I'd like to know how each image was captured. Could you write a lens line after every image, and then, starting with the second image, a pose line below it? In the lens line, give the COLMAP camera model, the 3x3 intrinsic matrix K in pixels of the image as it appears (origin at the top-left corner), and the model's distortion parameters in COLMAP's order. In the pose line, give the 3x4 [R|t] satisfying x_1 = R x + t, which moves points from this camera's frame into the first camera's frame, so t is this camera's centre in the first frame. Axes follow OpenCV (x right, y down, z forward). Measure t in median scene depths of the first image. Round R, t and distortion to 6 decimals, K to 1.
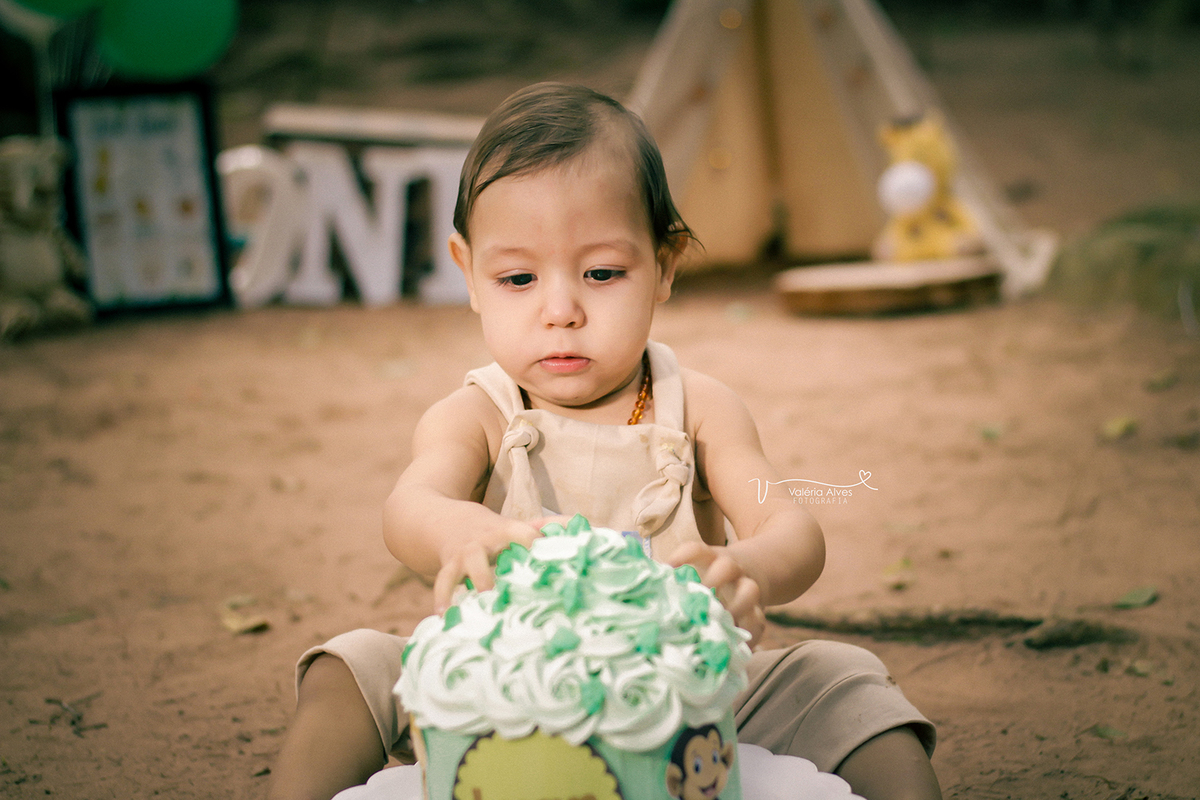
lens RADIAL K [[2747.6, 0, 561.8], [0, 2747.6, 401.0], [0, 0, 1]] dist [-0.059883, -0.146337]
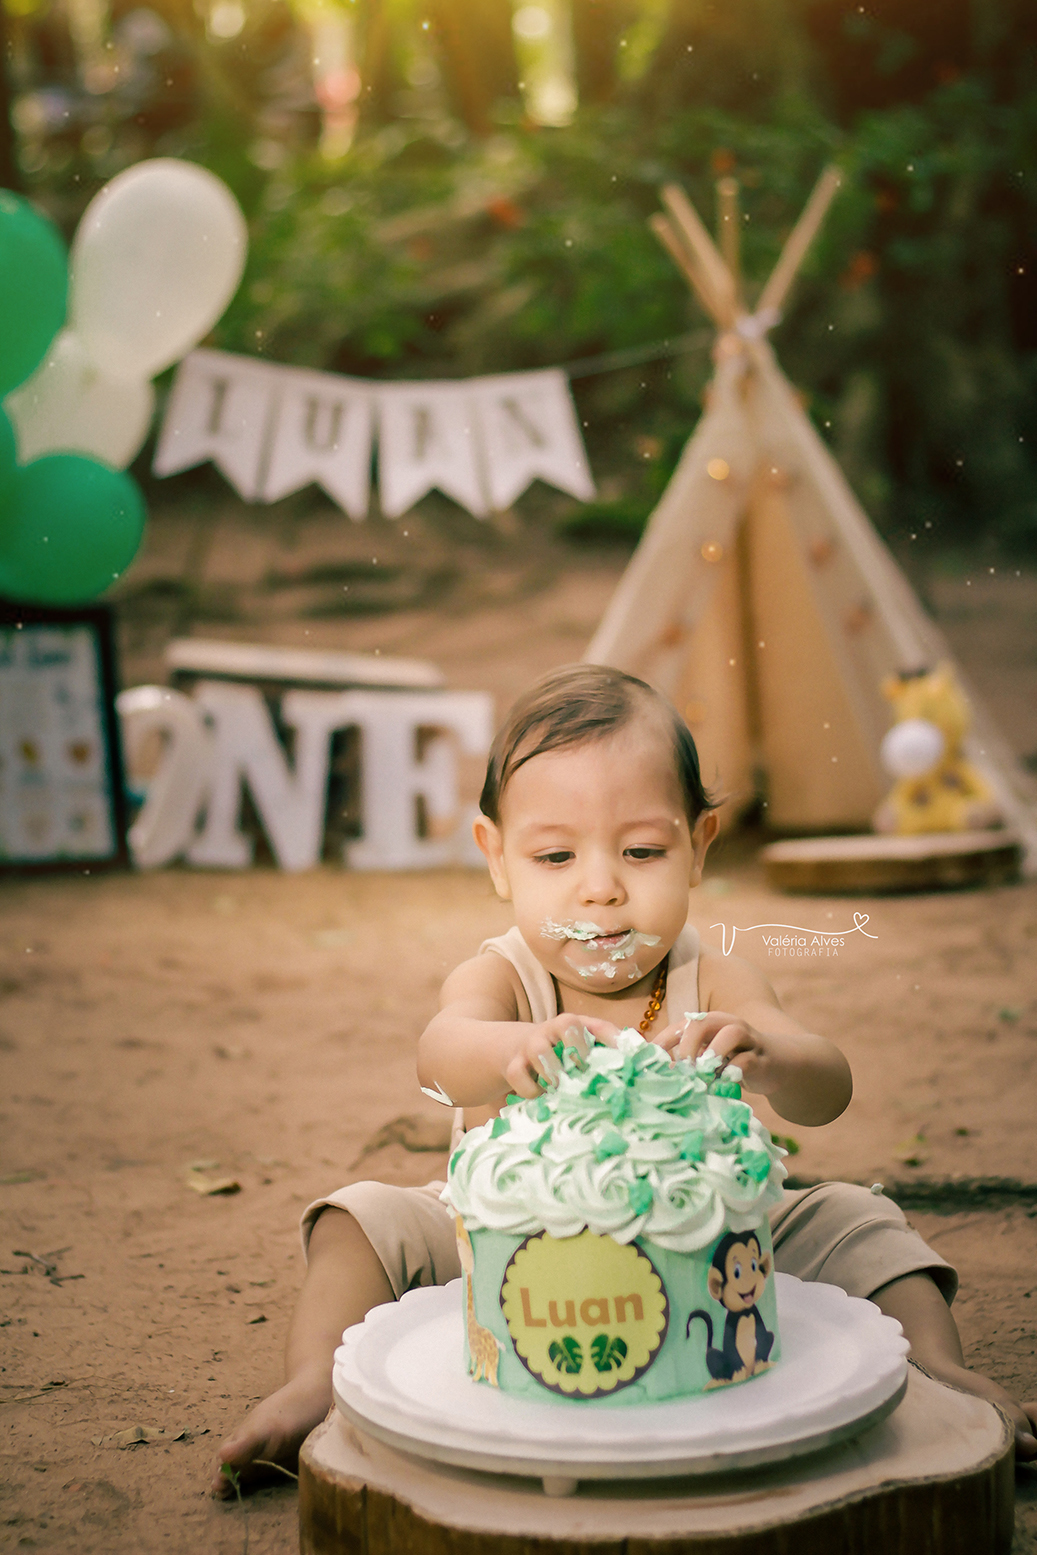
lens RADIAL K [[3560.5, 0, 518.5], [0, 3560.5, 777.5], [0, 0, 1]] dist [-0.059883, -0.146337]
pose [[0.999503, 0.022969, 0.021580, -0.034943], [-0.021334, 0.997093, -0.073143, 0.024891], [-0.023197, 0.072646, 0.997088, -0.183247]]
